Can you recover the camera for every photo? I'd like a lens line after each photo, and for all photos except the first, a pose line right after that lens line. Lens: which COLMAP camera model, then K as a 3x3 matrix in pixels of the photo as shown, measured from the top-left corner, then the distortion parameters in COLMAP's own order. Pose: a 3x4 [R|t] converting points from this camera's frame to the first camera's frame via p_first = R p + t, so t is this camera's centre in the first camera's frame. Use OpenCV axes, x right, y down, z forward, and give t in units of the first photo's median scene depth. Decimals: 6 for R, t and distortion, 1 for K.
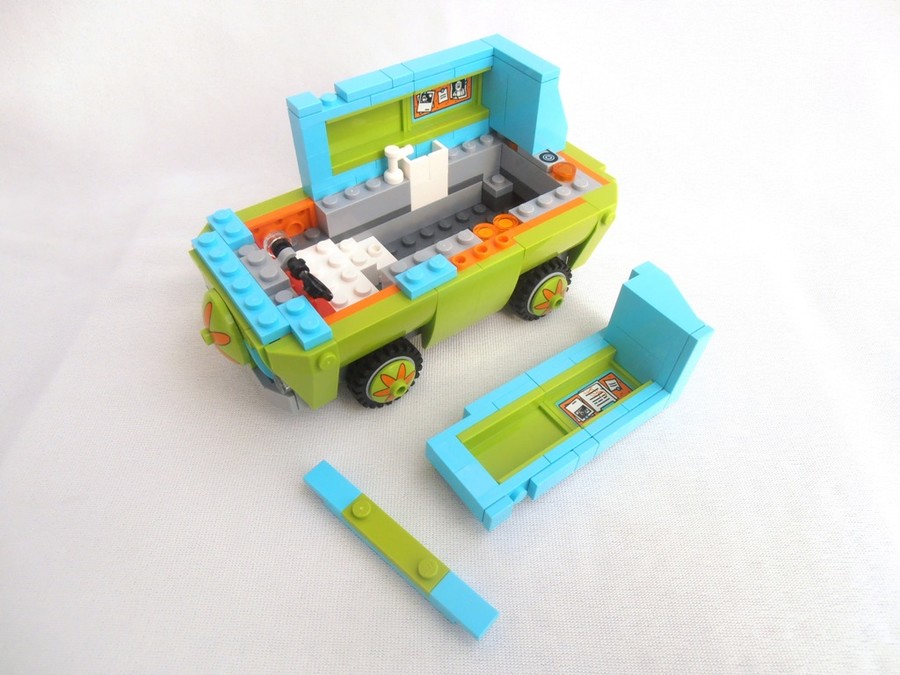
lens RADIAL K [[635.8, 0, 450.0], [0, 635.8, 337.5], [0, 0, 1]] dist [-0.002069, 0.000305]
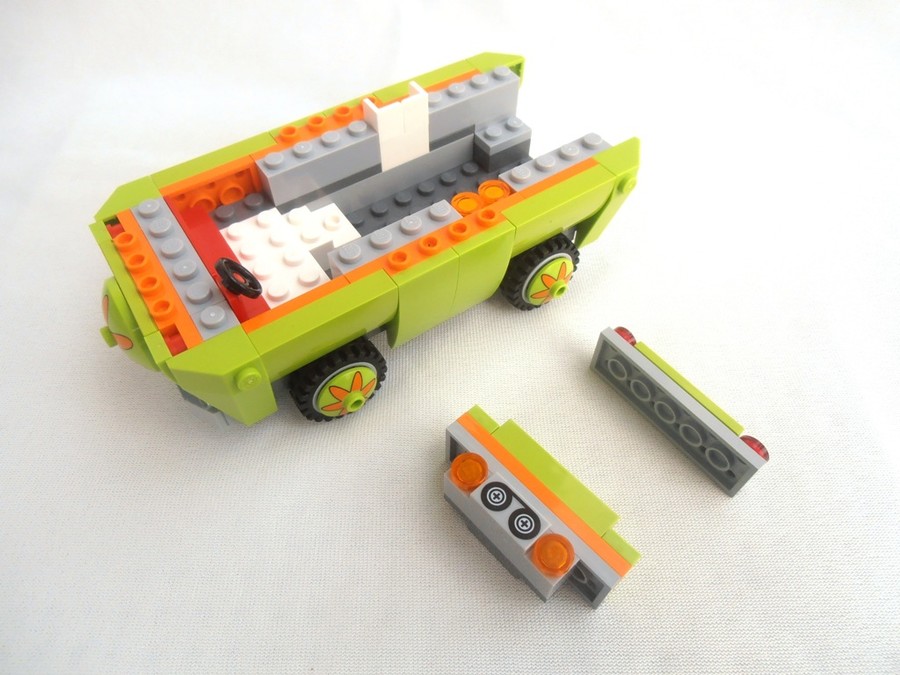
lens RADIAL K [[629.4, 0, 450.0], [0, 629.4, 337.5], [0, 0, 1]] dist [-0.008633, 0.001014]
pose [[0.999217, 0.020509, -0.033831, 0.060783], [-0.017295, 0.995545, 0.092692, -0.070092], [0.035582, -0.092034, 0.995120, 0.204933]]
